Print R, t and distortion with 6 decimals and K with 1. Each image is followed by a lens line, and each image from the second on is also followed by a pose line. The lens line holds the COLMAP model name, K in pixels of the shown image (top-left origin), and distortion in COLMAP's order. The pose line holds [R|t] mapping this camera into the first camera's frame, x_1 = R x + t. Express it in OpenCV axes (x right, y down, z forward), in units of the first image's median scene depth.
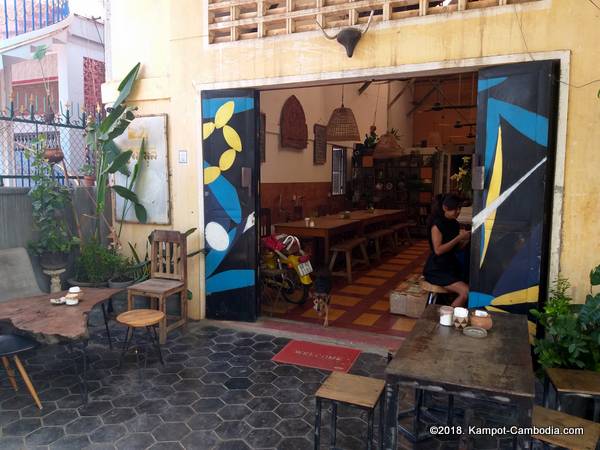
lens RADIAL K [[479.6, 0, 298.3], [0, 479.6, 226.4], [0, 0, 1]] dist [0.056592, -0.113692]
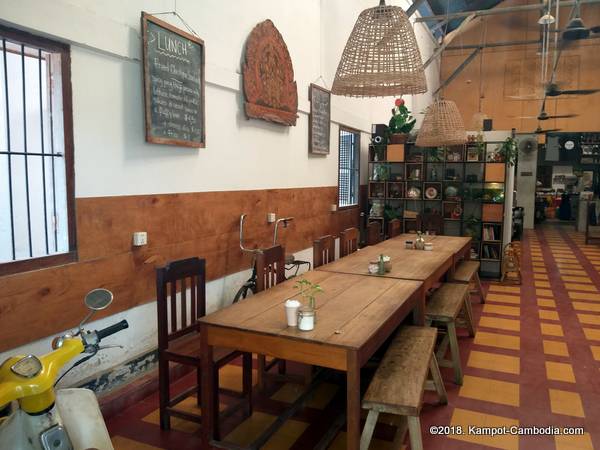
lens RADIAL K [[479.6, 0, 316.5], [0, 479.6, 221.6], [0, 0, 1]] dist [0.056592, -0.113692]
pose [[0.998618, -0.000520, 0.052555, 0.011222], [0.000883, 0.999976, -0.006882, -0.046375], [-0.052550, 0.006919, 0.998594, 0.419942]]
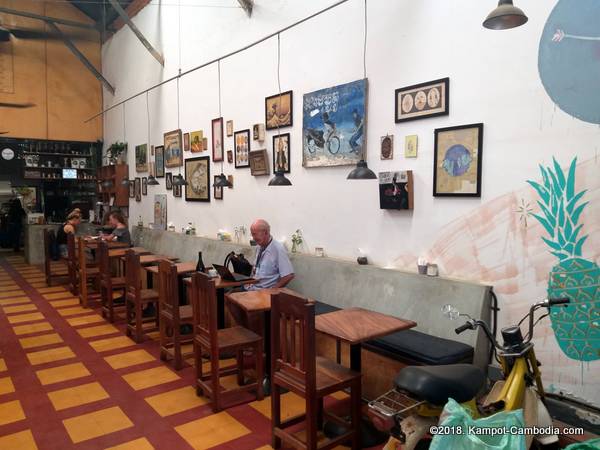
lens RADIAL K [[479.6, 0, 298.3], [0, 479.6, 223.8], [0, 0, 1]] dist [0.056592, -0.113692]
pose [[0.457320, -0.054132, 0.887653, 0.119414], [0.085133, 0.996226, 0.016893, -0.075949], [-0.885218, 0.067844, 0.460202, 0.653130]]
